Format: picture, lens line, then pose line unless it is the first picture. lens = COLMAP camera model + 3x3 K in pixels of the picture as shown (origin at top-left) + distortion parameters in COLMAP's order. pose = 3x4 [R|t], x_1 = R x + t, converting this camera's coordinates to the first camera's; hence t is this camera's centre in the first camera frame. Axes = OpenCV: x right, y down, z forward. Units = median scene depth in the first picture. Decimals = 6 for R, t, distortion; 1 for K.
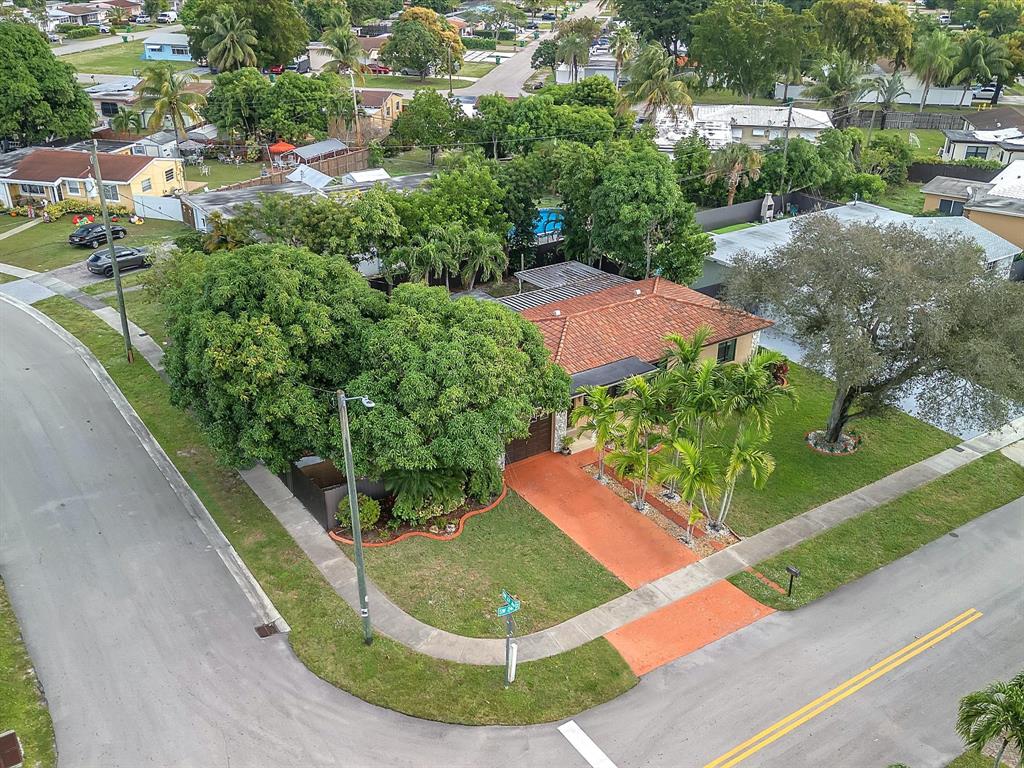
lens RADIAL K [[962.3, 0, 512.0], [0, 962.3, 384.0], [0, 0, 1]] dist [-0.000403, 0.000661]
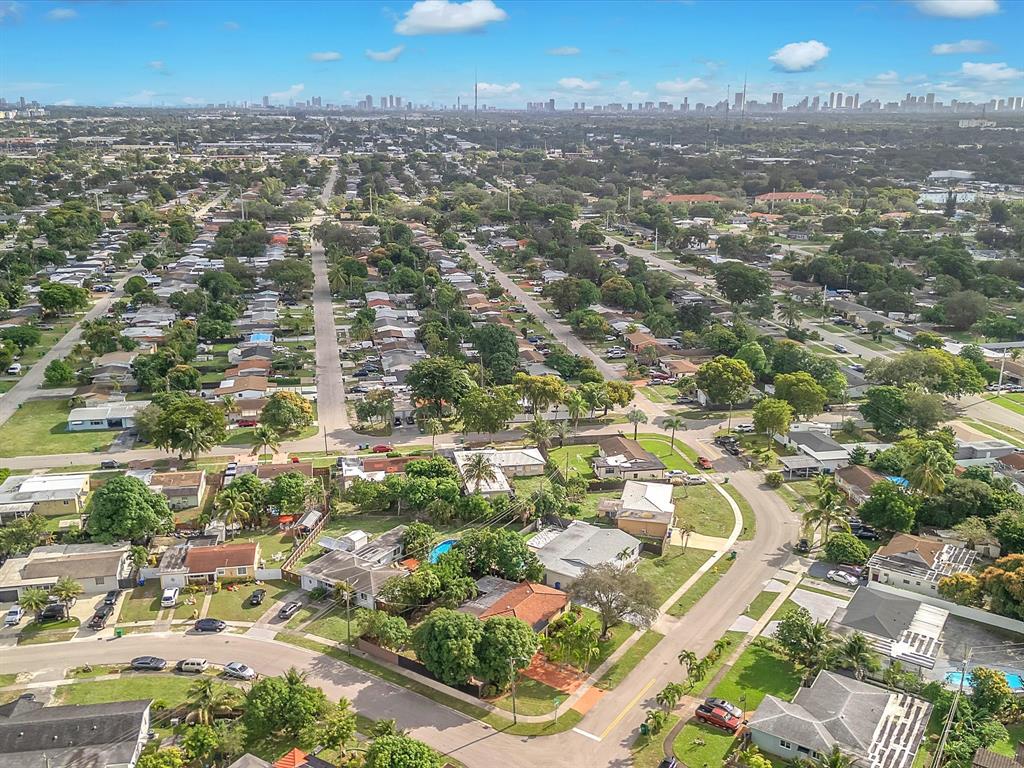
lens RADIAL K [[962.3, 0, 512.0], [0, 962.3, 384.0], [0, 0, 1]] dist [-0.000403, 0.000661]
pose [[0.921201, -0.105848, 0.374412, -1.103312], [0.155005, 0.982464, -0.103626, -0.498609], [-0.356877, 0.153496, 0.921454, -2.055271]]
